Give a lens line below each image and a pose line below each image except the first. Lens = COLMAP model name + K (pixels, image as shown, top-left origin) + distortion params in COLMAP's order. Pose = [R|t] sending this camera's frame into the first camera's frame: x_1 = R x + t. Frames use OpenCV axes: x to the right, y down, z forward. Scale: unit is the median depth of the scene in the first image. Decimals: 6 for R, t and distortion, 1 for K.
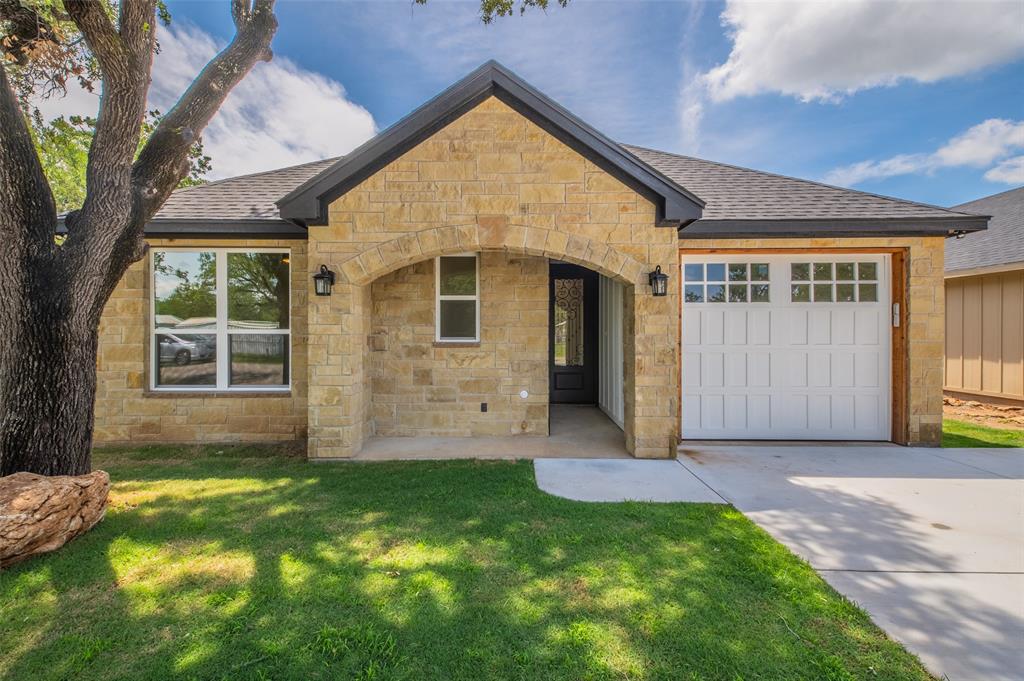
lens RADIAL K [[451.4, 0, 516.5], [0, 451.4, 336.6], [0, 0, 1]] dist [0.044061, -0.022350]
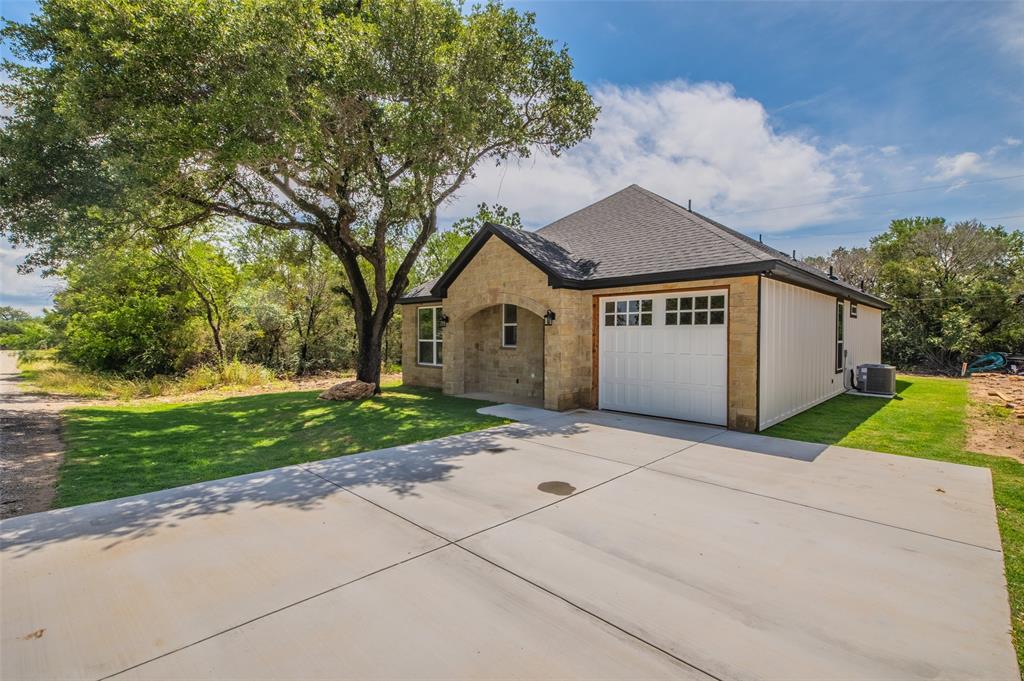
lens RADIAL K [[451.4, 0, 516.5], [0, 451.4, 336.6], [0, 0, 1]] dist [0.044061, -0.022350]
pose [[0.719186, 0.005404, -0.694797, 1.333979], [-0.010200, 0.999944, -0.002781, -0.030207], [0.694743, 0.009087, 0.719201, -0.414566]]
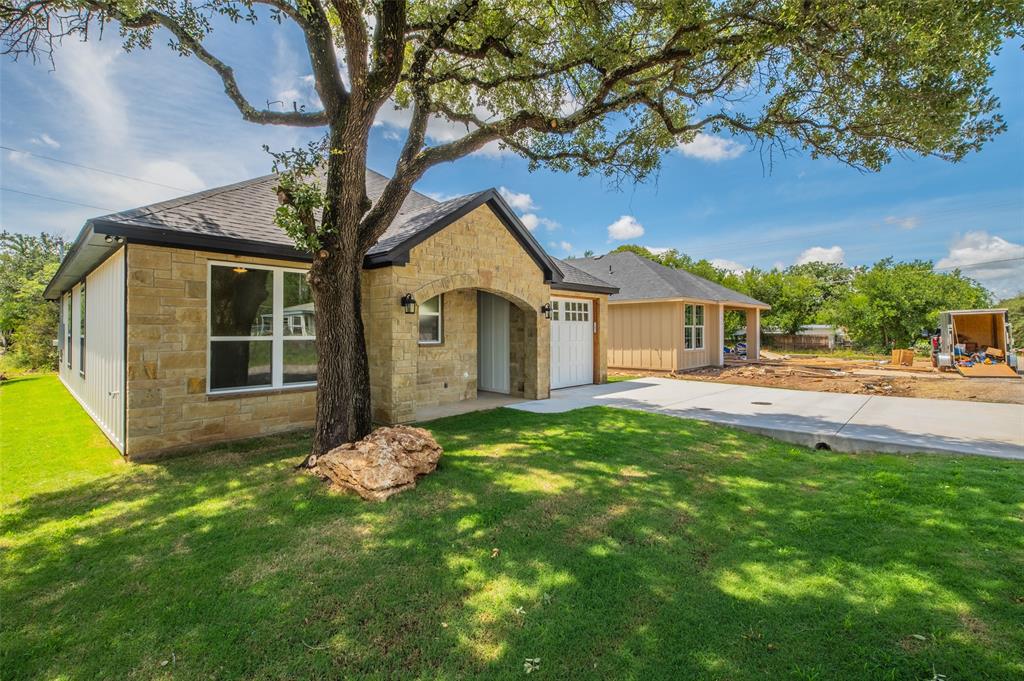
lens RADIAL K [[451.4, 0, 516.5], [0, 451.4, 336.6], [0, 0, 1]] dist [0.044061, -0.022350]
pose [[0.681841, -0.008748, 0.731448, -1.095258], [0.008122, 0.999957, 0.004389, -0.015487], [-0.731455, 0.002948, 0.681883, -0.245536]]
